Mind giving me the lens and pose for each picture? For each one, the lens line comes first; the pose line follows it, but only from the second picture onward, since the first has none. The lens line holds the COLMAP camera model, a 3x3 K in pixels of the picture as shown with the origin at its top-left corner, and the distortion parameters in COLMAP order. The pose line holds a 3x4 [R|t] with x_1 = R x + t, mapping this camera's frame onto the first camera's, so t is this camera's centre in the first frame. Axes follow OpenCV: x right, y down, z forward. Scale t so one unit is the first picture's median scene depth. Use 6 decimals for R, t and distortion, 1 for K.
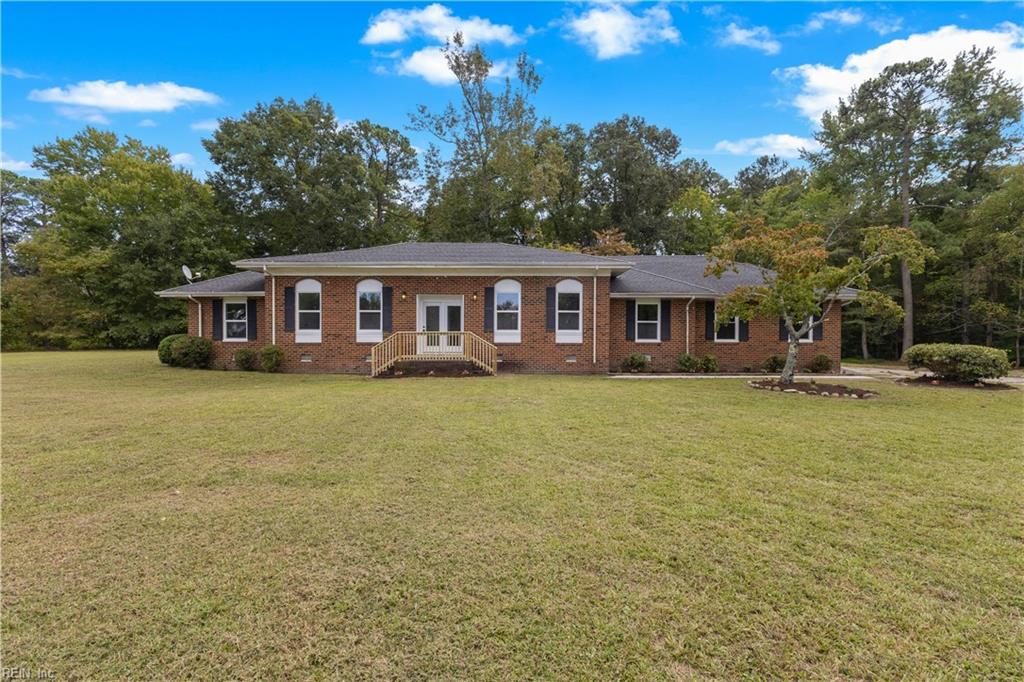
lens RADIAL K [[488.9, 0, 515.6], [0, 488.9, 346.7], [0, 0, 1]] dist [-0.000037, -0.001144]
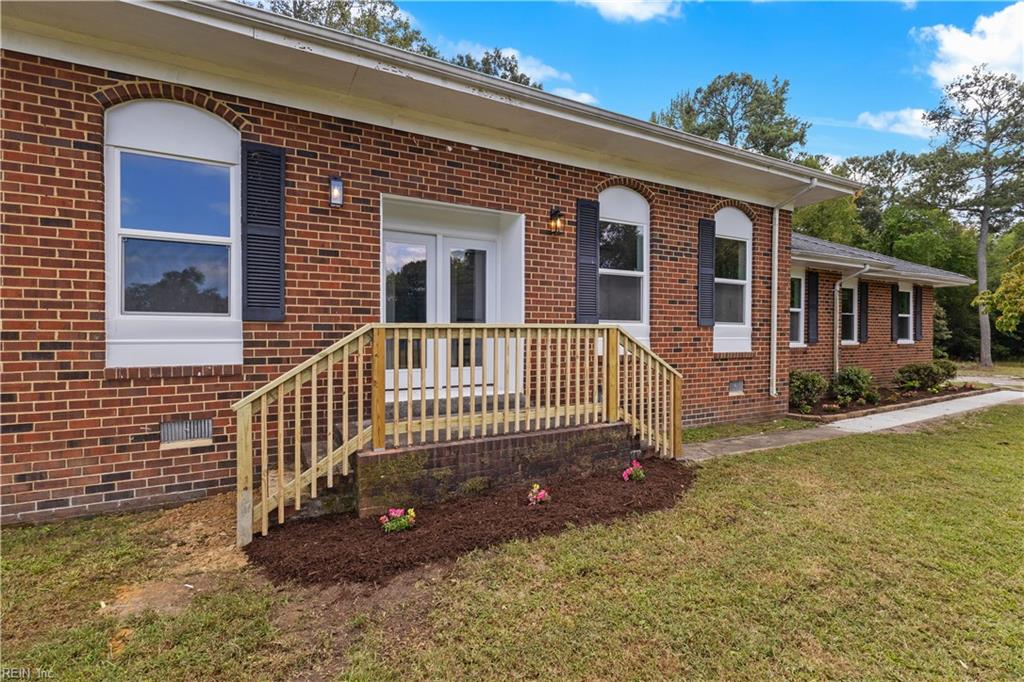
lens RADIAL K [[488.9, 0, 515.6], [0, 488.9, 346.7], [0, 0, 1]] dist [-0.000037, -0.001144]
pose [[0.869264, -0.014354, 0.494139, -0.273833], [0.006551, 0.999825, 0.017519, -0.022252], [-0.494305, -0.011992, 0.869206, 0.711459]]
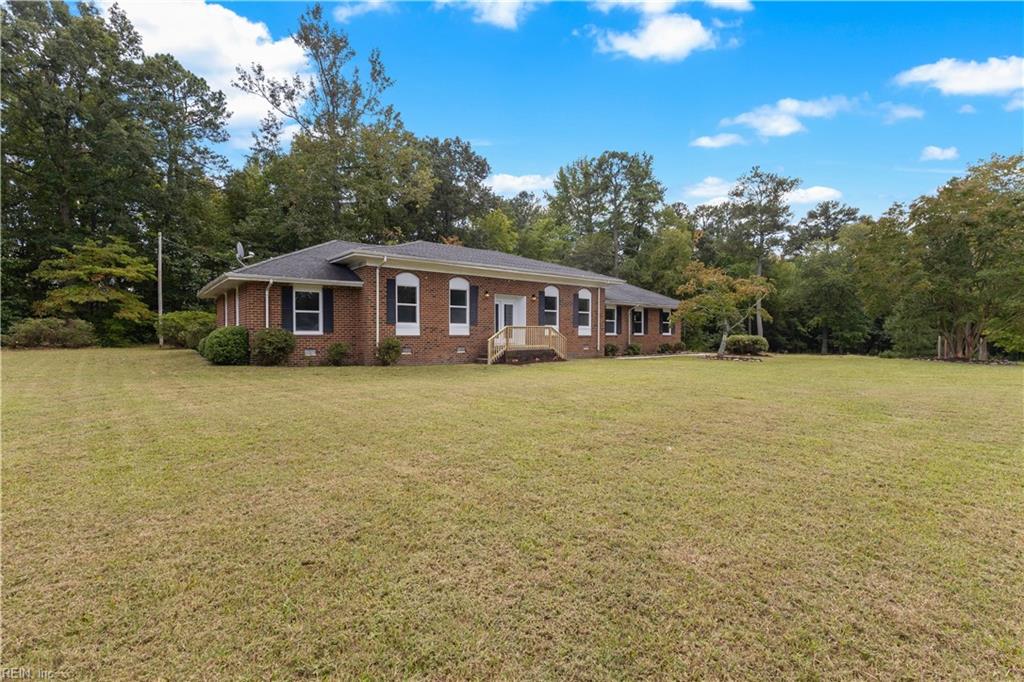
lens RADIAL K [[478.5, 0, 512.0], [0, 478.5, 341.0], [0, 0, 1]] dist [0.000430, -0.000064]
pose [[0.774890, -0.008513, 0.632039, -0.881870], [0.004981, 0.999960, 0.007361, -0.003375], [-0.632076, -0.002556, 0.774902, 0.097455]]
